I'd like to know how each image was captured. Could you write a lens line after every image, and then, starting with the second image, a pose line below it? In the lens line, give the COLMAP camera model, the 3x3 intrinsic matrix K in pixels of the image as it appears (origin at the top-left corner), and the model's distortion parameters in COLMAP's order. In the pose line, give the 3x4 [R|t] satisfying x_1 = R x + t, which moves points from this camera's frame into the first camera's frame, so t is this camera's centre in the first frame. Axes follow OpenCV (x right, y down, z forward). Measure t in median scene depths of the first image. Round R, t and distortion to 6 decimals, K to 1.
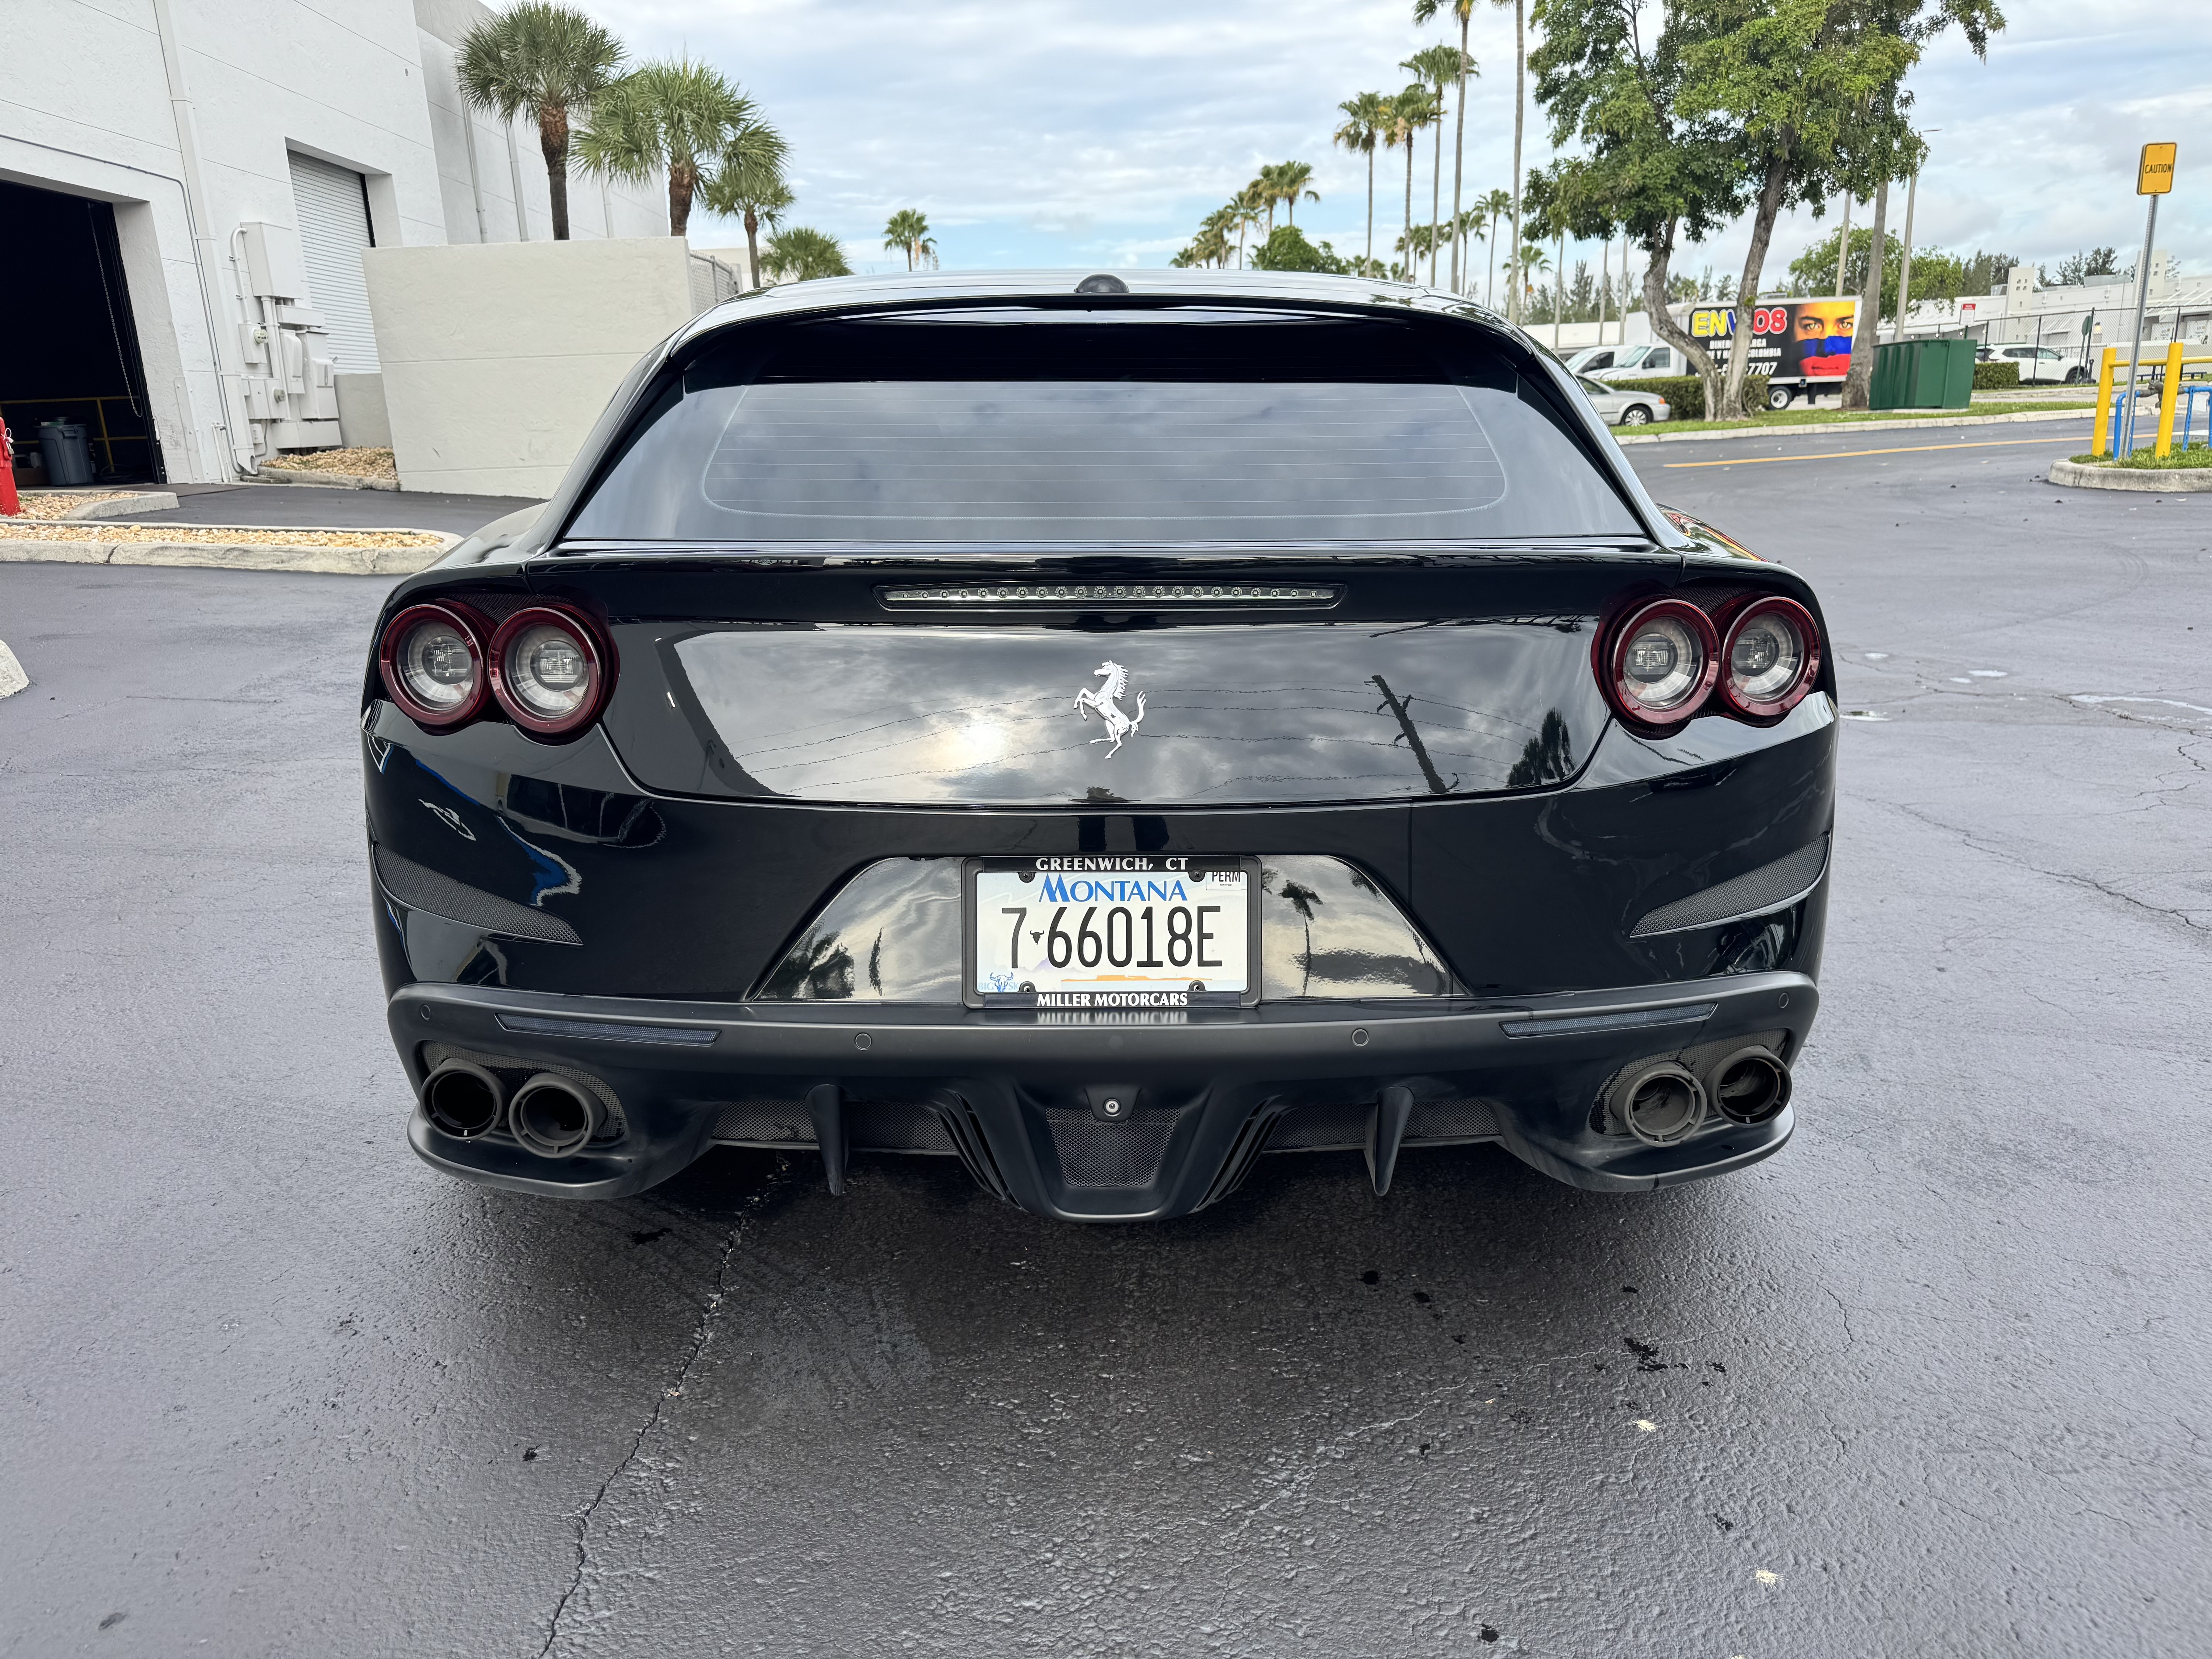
lens RADIAL K [[1617.6, 0, 1106.0], [0, 1617.6, 829.5], [0, 0, 1]] dist [0.031766, -0.029458]
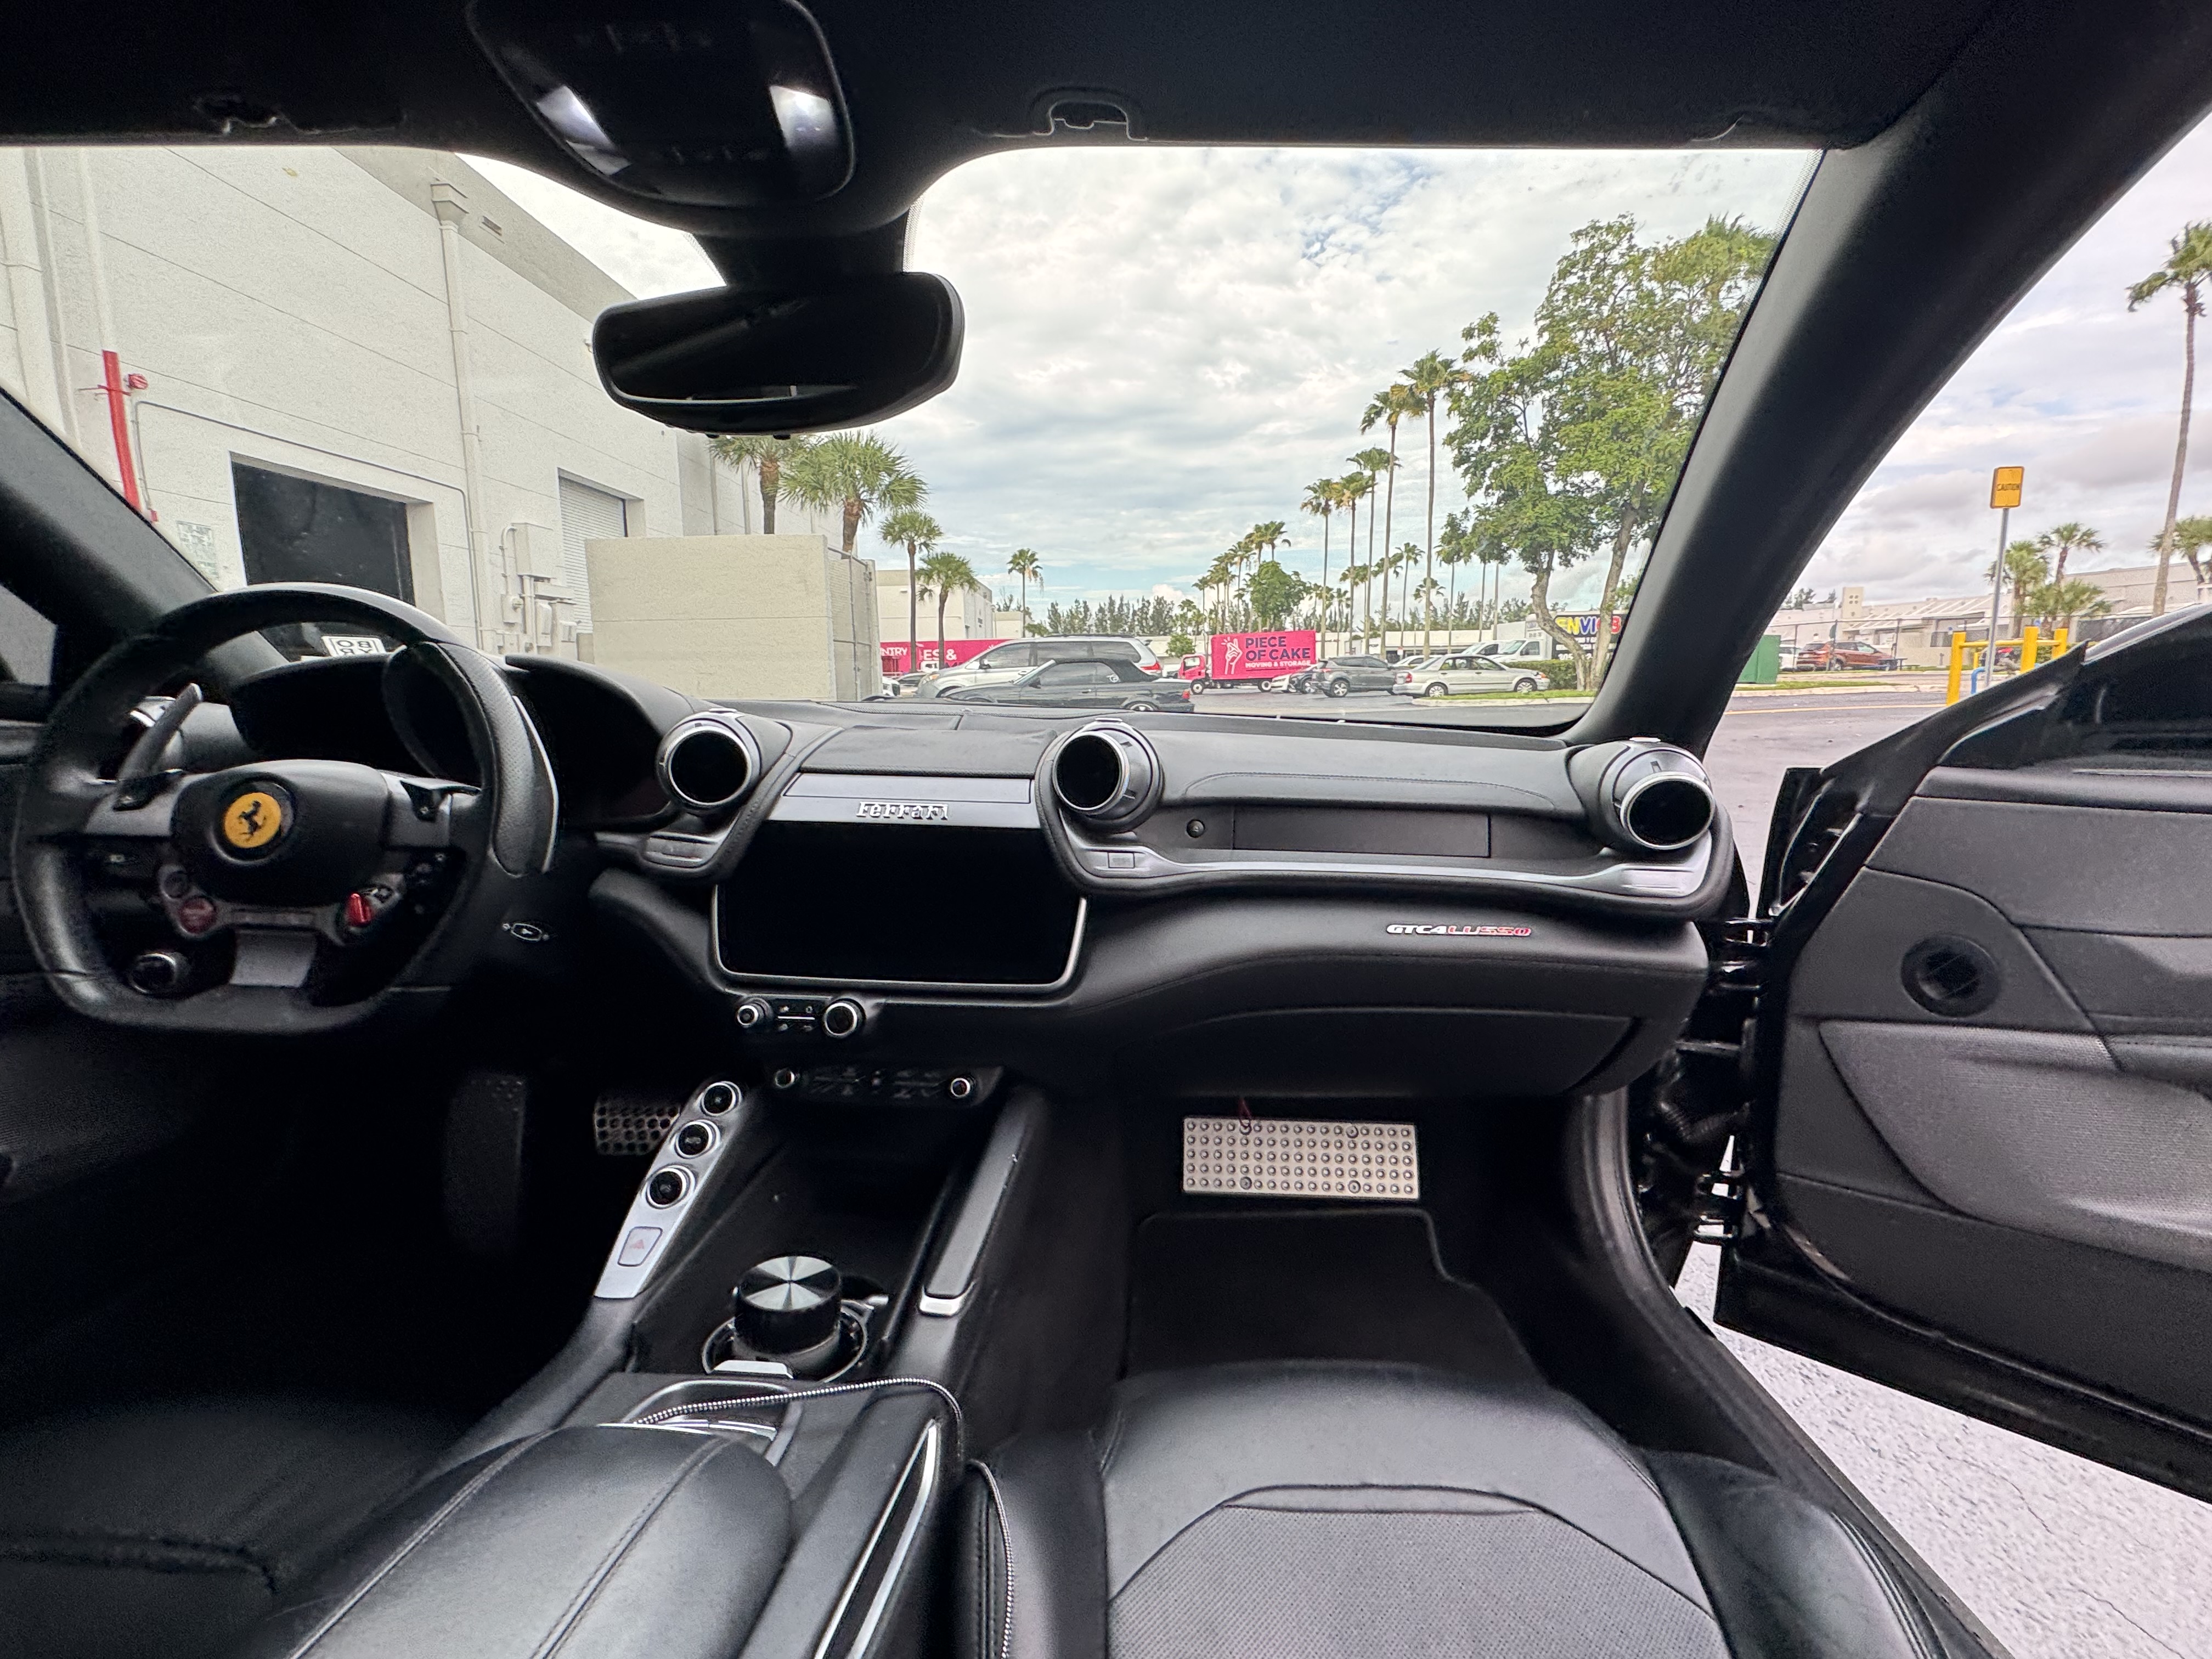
lens RADIAL K [[1026.3, 0, 1108.6], [0, 1026.3, 814.8], [0, 0, 1]] dist [-0.003292, 0.000593]
pose [[0.998928, 0.026242, -0.038128, 0.006411], [-0.030757, 0.991915, -0.123124, -0.028006], [0.034589, 0.124164, 0.991659, 0.141239]]
